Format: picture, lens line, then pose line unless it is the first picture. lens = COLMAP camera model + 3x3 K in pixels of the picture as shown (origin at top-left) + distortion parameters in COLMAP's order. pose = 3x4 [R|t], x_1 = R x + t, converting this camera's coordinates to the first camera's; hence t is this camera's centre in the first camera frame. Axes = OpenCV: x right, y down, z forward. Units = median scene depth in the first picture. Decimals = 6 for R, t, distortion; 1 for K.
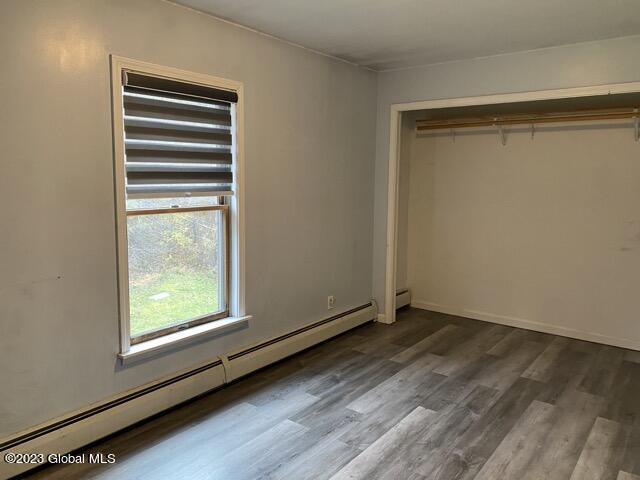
lens RADIAL K [[490.7, 0, 308.0], [0, 490.7, 237.7], [0, 0, 1]] dist [0.003127, 0.000432]
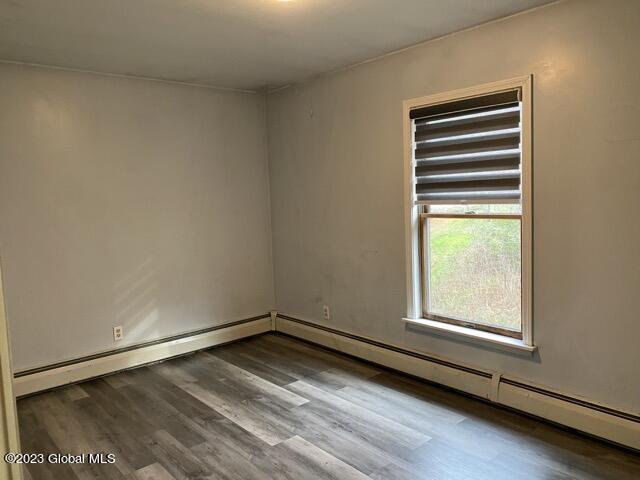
lens RADIAL K [[490.7, 0, 308.0], [0, 490.7, 237.7], [0, 0, 1]] dist [0.003127, 0.000432]
pose [[-0.217422, 0.097595, -0.971186, 0.863549], [-0.080341, 0.989823, 0.117454, -0.107201], [0.972766, 0.103563, -0.207369, 0.879705]]
